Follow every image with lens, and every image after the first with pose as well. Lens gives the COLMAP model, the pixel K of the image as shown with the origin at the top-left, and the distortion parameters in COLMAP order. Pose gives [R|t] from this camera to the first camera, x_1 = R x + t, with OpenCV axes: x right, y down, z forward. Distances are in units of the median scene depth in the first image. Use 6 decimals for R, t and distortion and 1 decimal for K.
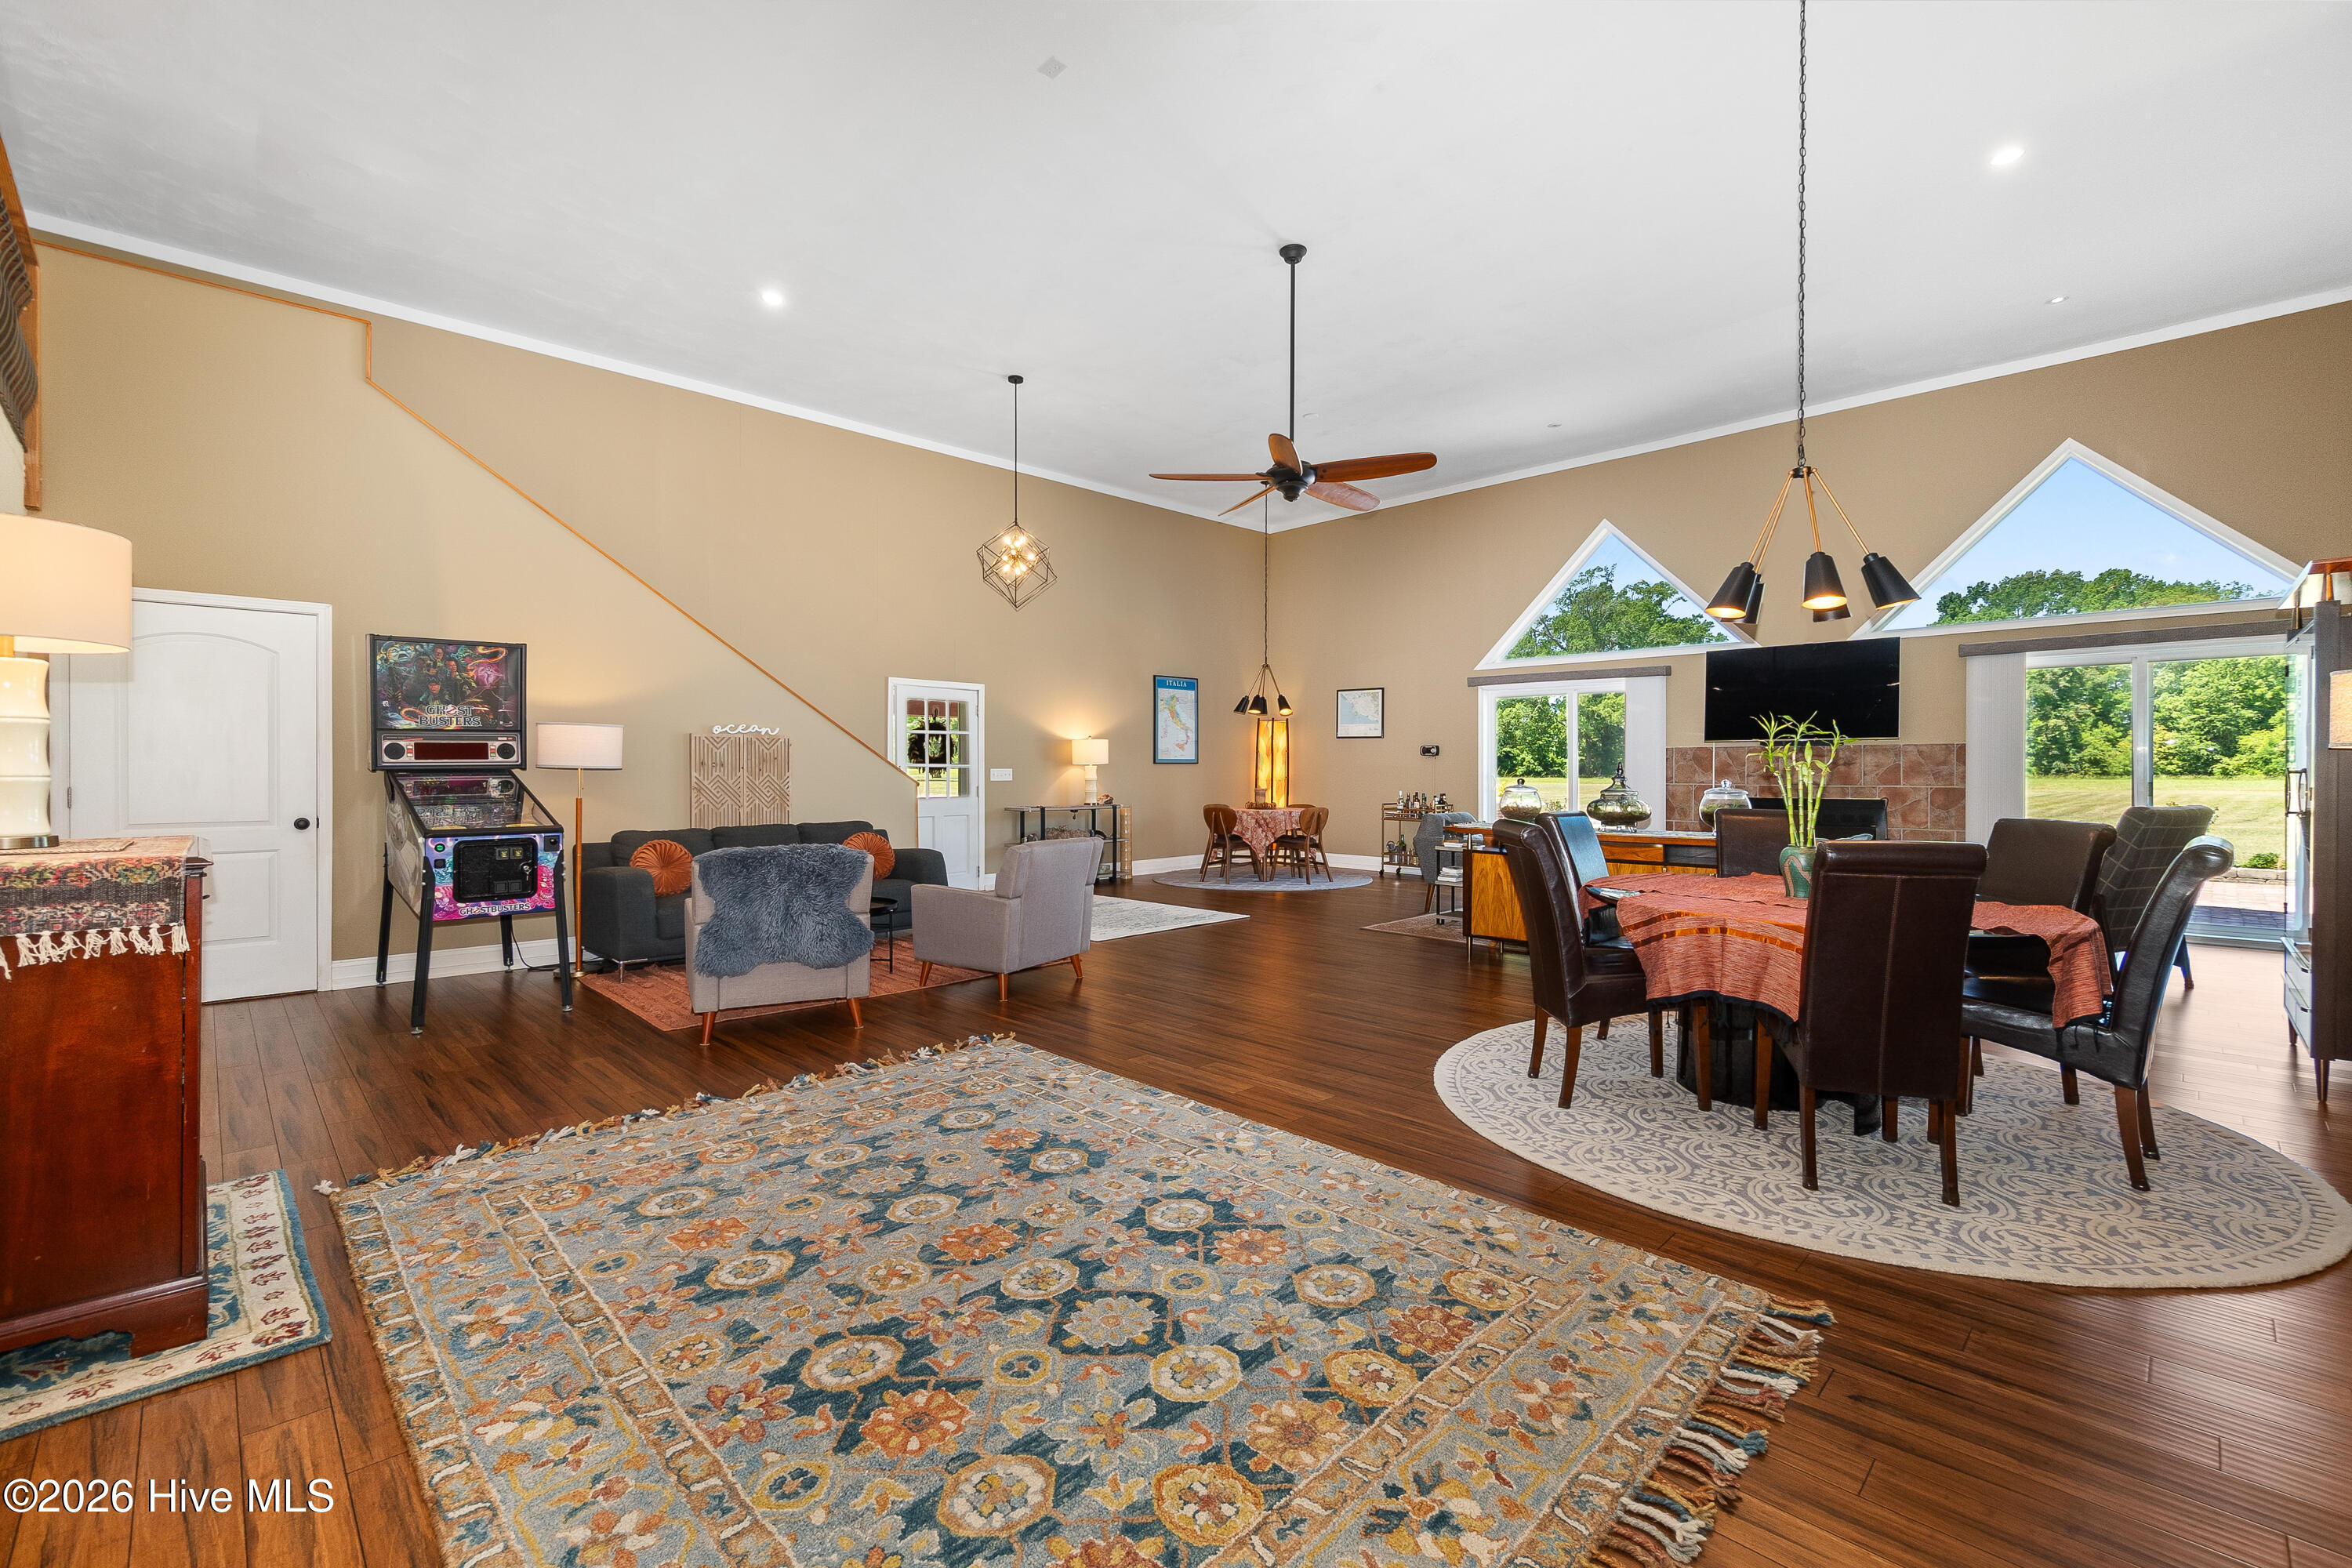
lens RADIAL K [[1003.8, 0, 1165.7], [0, 1003.8, 771.5], [0, 0, 1]] dist [-0.009686, 0.004698]
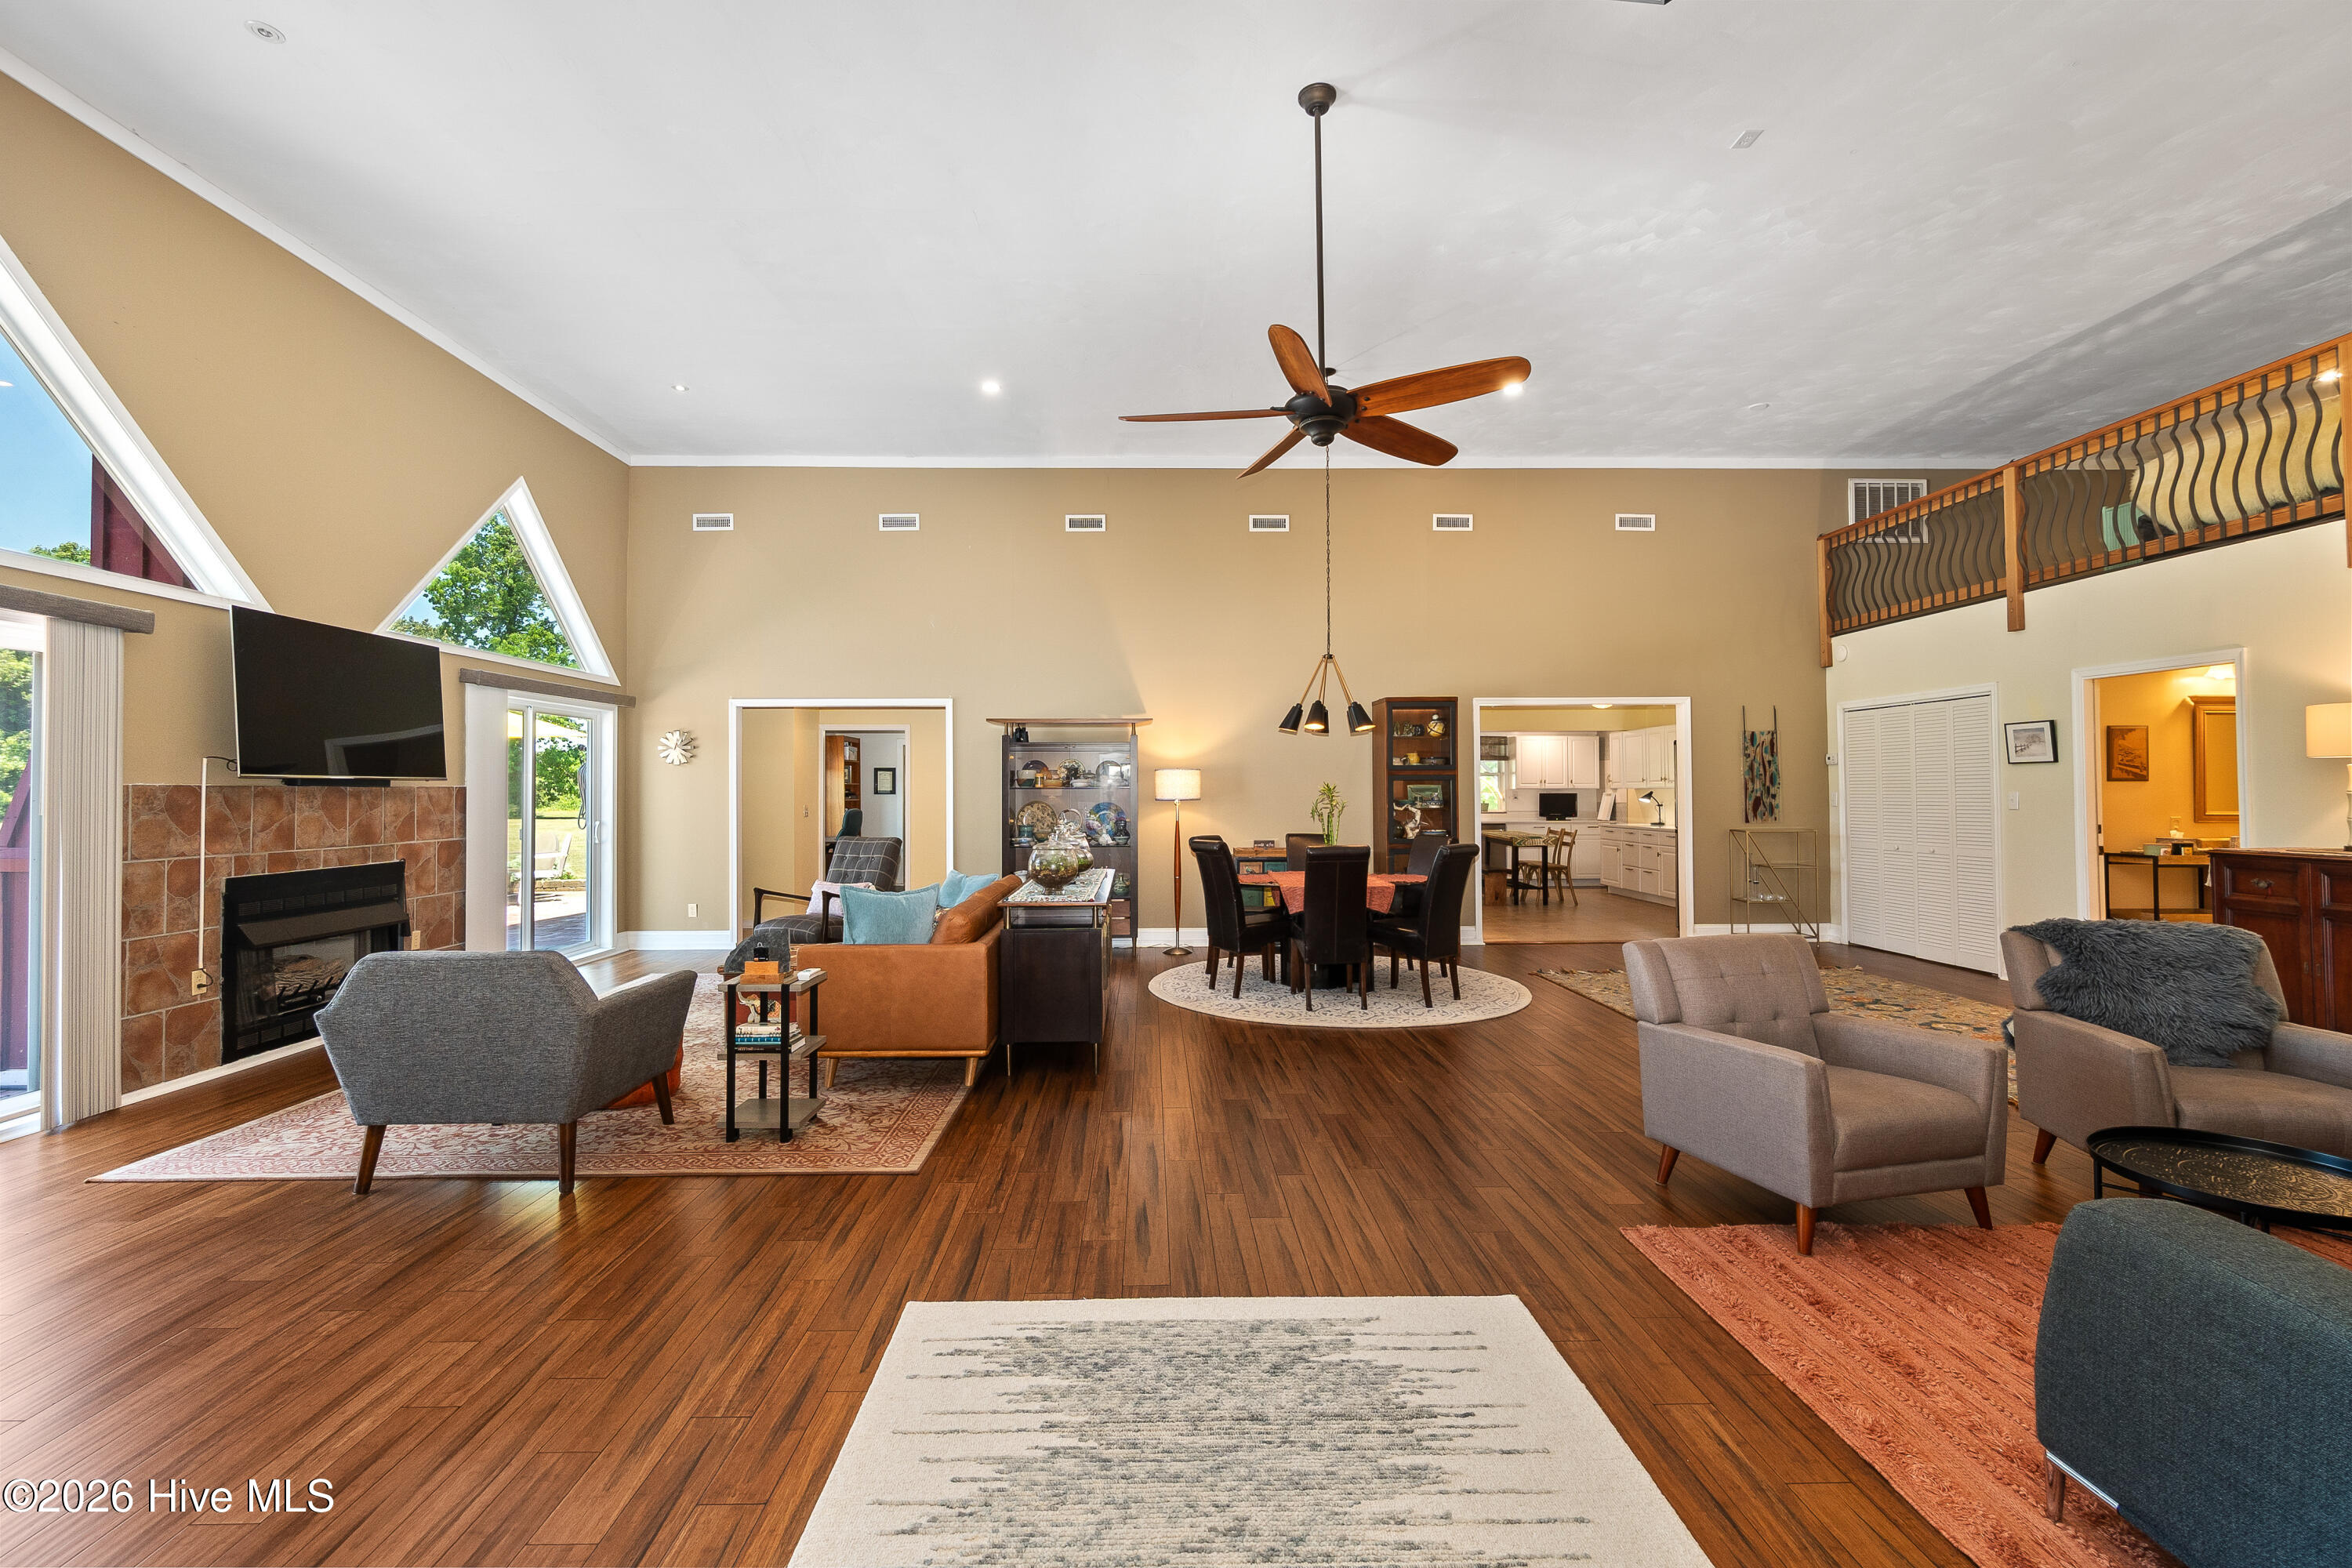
lens RADIAL K [[1001.4, 0, 1164.2], [0, 1001.4, 775.1], [0, 0, 1]] dist [-0.004718, 0.000512]
pose [[-0.729168, 0.014330, 0.684184, -0.299862], [0.007589, 0.999889, -0.012855, -0.032742], [-0.684292, -0.004181, -0.729196, 1.754878]]
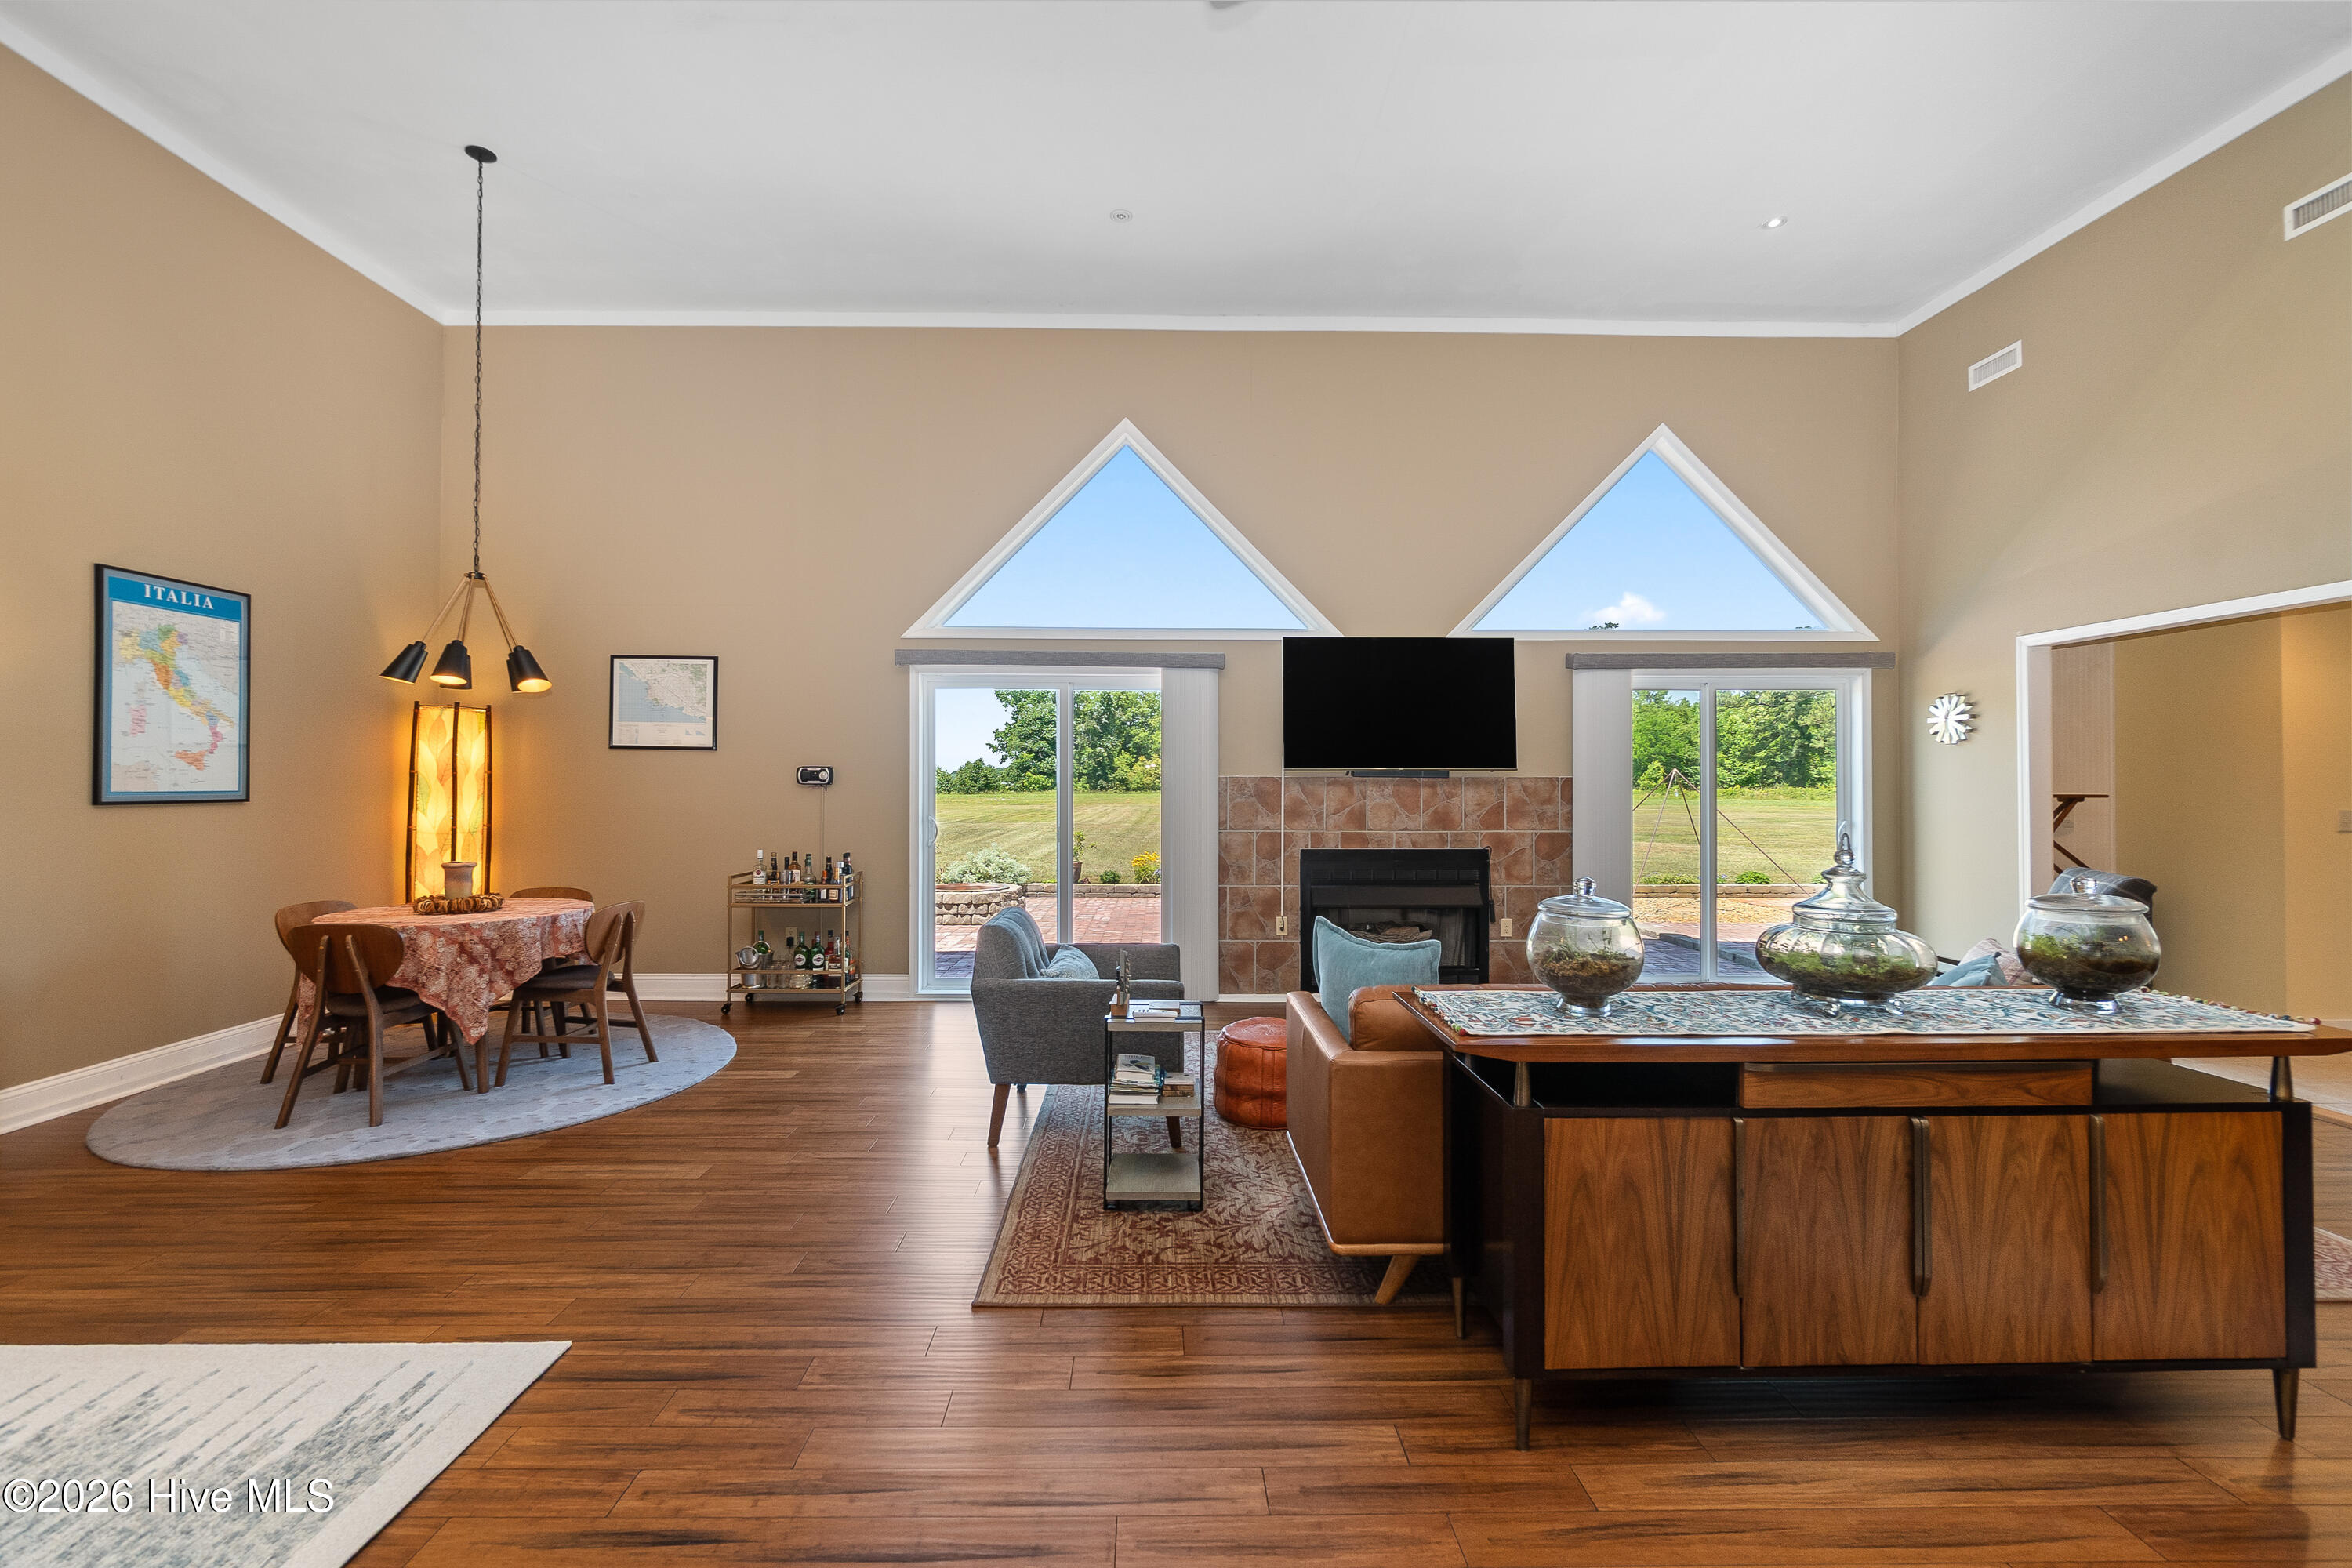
lens RADIAL K [[1003.9, 0, 1166.7], [0, 1003.9, 780.3], [0, 0, 1]] dist [-0.006998, 0.000407]
pose [[0.685035, 0.004071, 0.728498, -0.017691], [0.000900, 0.999979, -0.006435, -0.030030], [-0.728509, 0.005064, 0.685017, 0.991303]]
